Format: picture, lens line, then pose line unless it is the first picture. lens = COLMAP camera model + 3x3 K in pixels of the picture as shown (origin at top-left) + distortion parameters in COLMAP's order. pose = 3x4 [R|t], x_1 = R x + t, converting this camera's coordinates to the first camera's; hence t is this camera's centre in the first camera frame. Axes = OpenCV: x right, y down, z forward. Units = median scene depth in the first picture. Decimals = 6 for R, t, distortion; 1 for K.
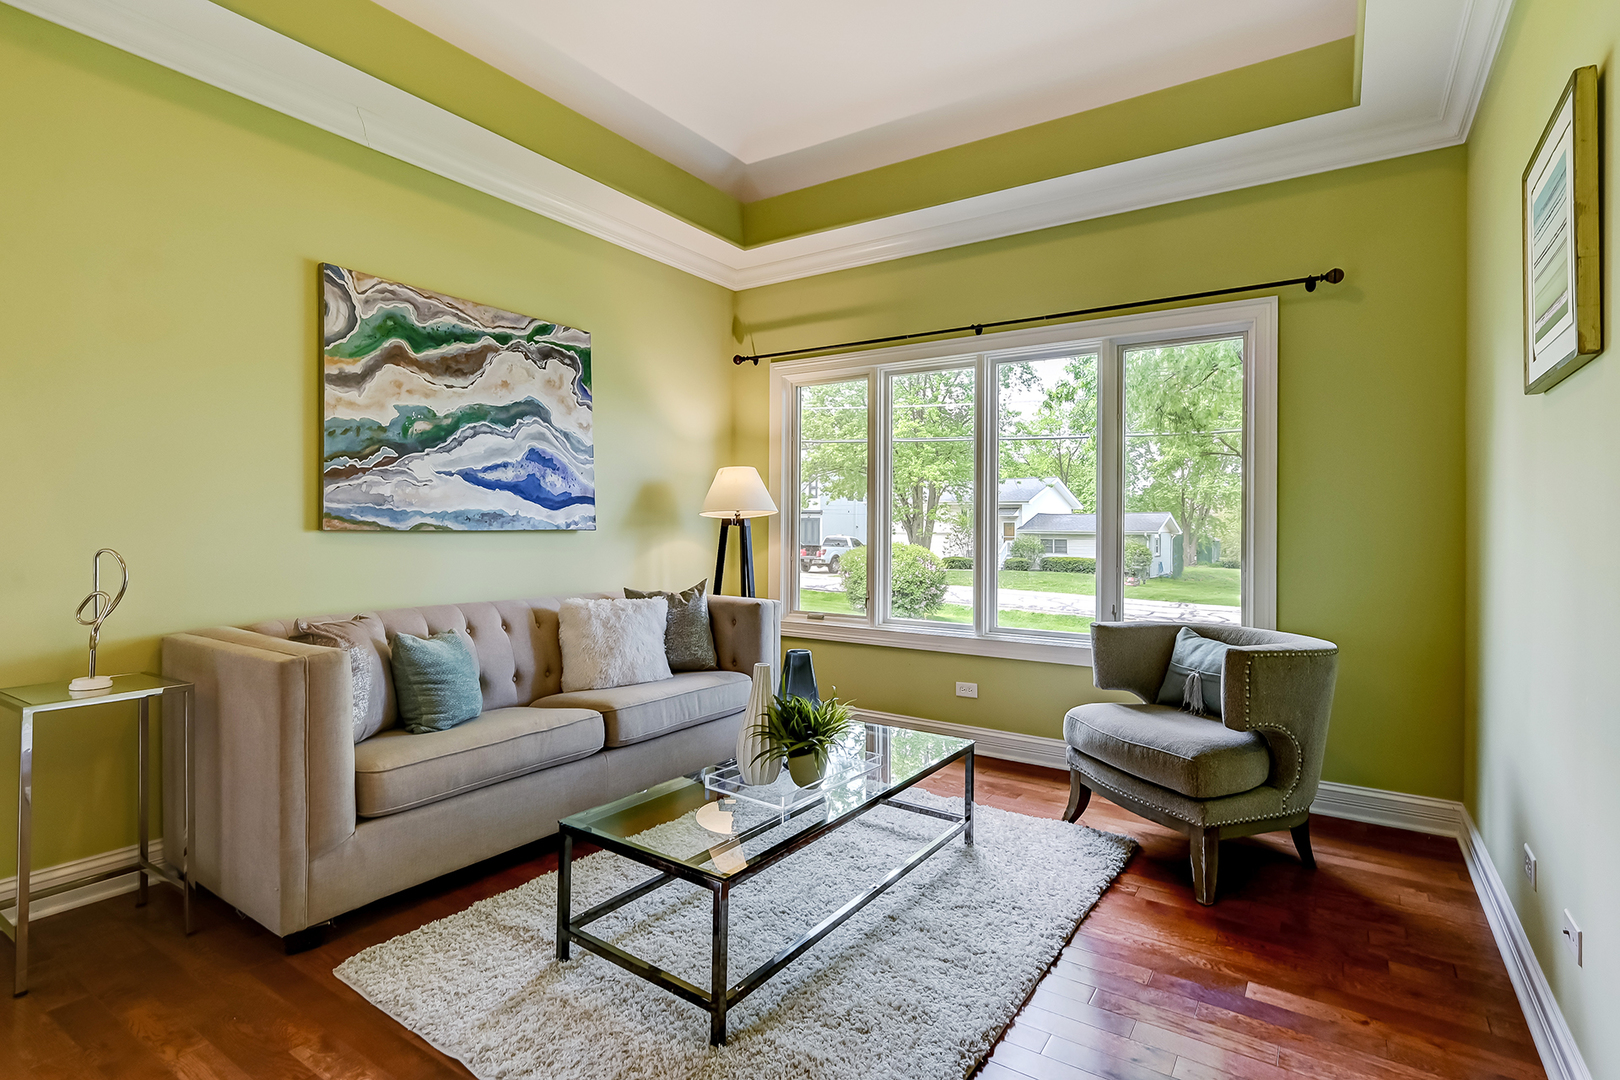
lens RADIAL K [[804.2, 0, 806.4], [0, 804.2, 534.4], [0, 0, 1]] dist [-0.000439, -0.000329]
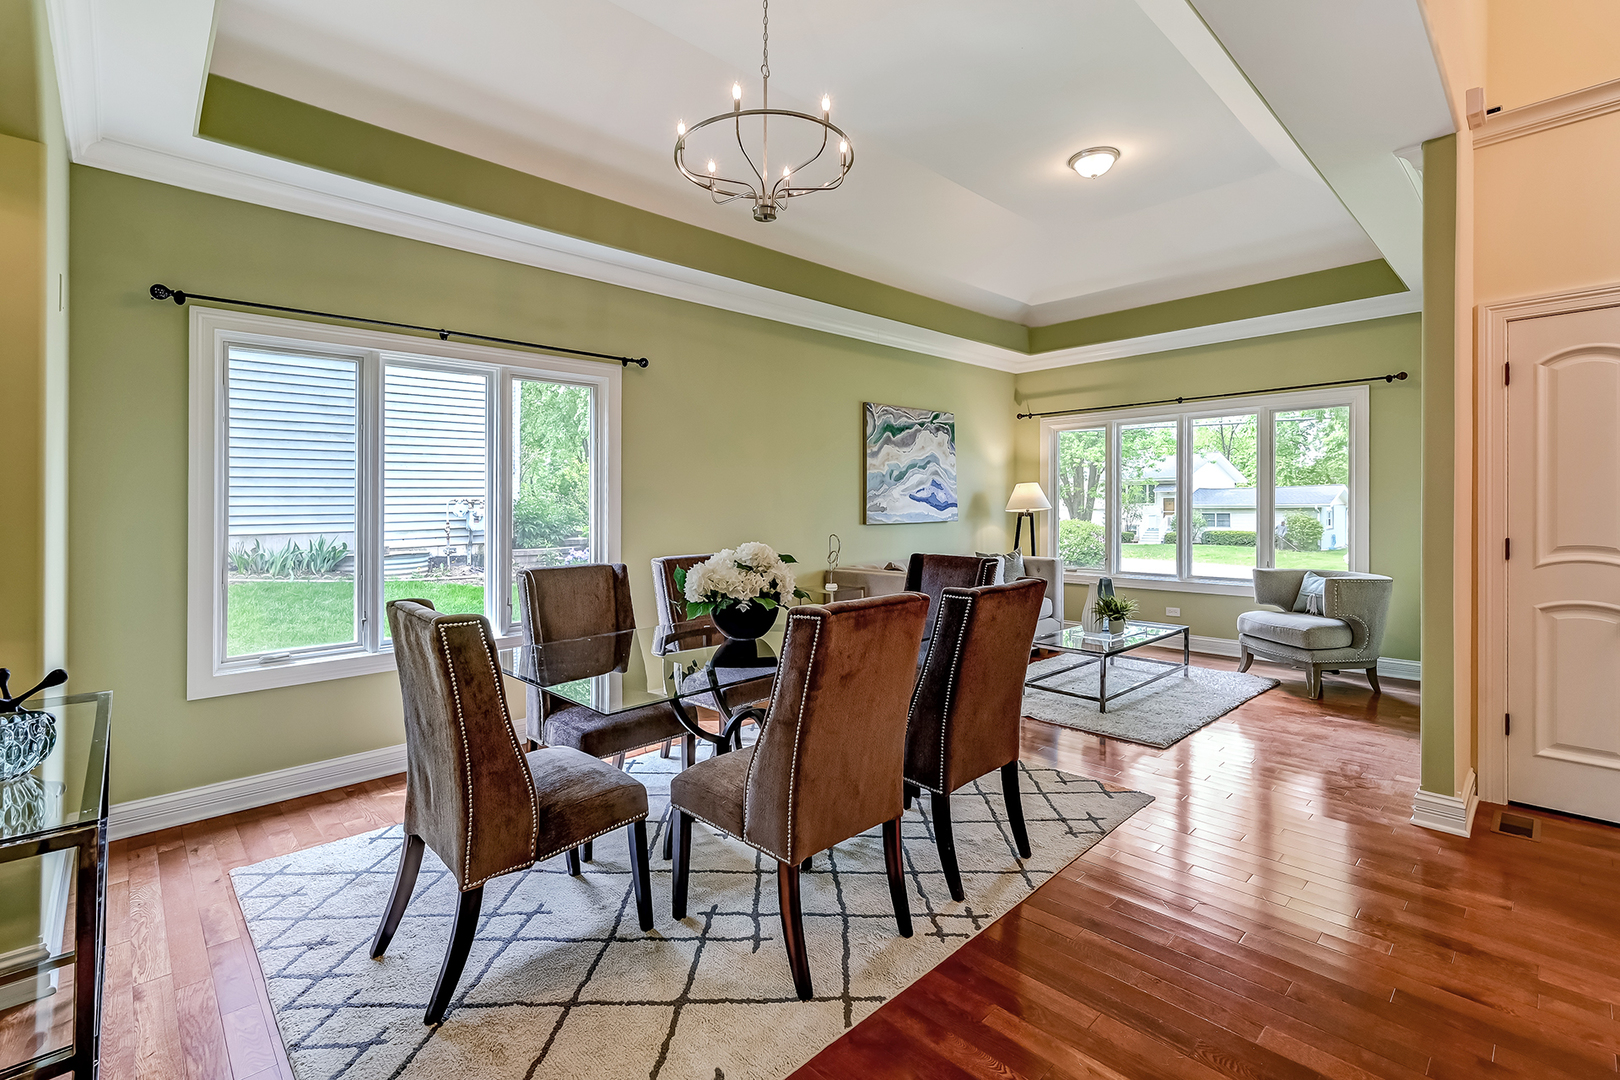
lens RADIAL K [[736.4, 0, 808.5], [0, 736.4, 525.1], [0, 0, 1]] dist [0.000928, 0.000085]
pose [[0.978823, -0.009556, -0.204483, -0.270152], [0.013133, 0.999783, 0.016141, -0.029269], [0.204285, -0.018485, 0.978737, -0.779608]]
